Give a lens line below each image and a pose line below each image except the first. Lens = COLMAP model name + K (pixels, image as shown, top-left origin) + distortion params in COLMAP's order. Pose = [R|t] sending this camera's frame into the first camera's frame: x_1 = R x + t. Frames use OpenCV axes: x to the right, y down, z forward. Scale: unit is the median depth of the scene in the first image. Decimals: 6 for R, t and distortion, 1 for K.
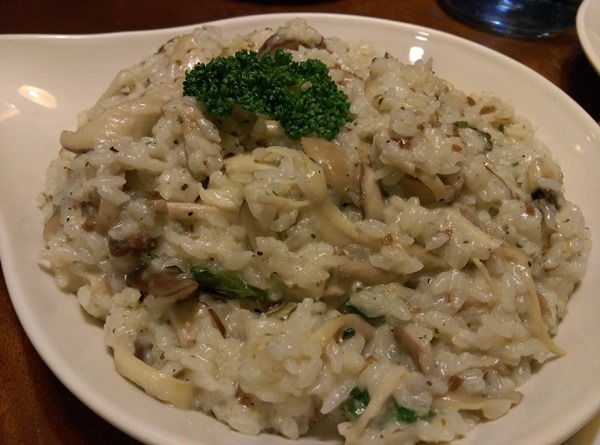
lens RADIAL K [[513.4, 0, 310.1], [0, 513.4, 222.7], [0, 0, 1]] dist [0.123797, -0.235419]
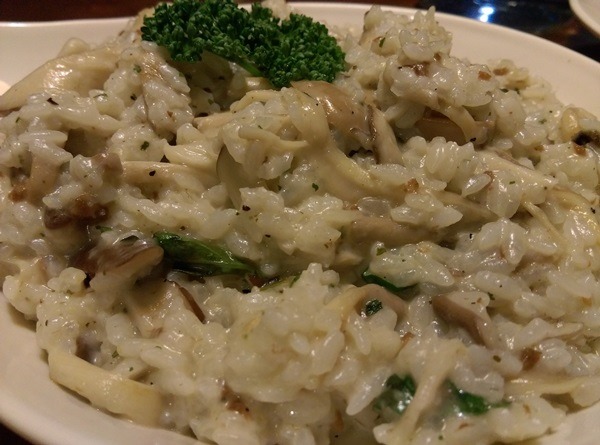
lens RADIAL K [[513.4, 0, 310.1], [0, 513.4, 222.7], [0, 0, 1]] dist [0.123797, -0.235419]
pose [[0.997290, -0.065633, 0.033238, -0.030233], [0.069271, 0.989892, -0.123757, 0.173424], [-0.024779, 0.125724, 0.991756, 0.250604]]
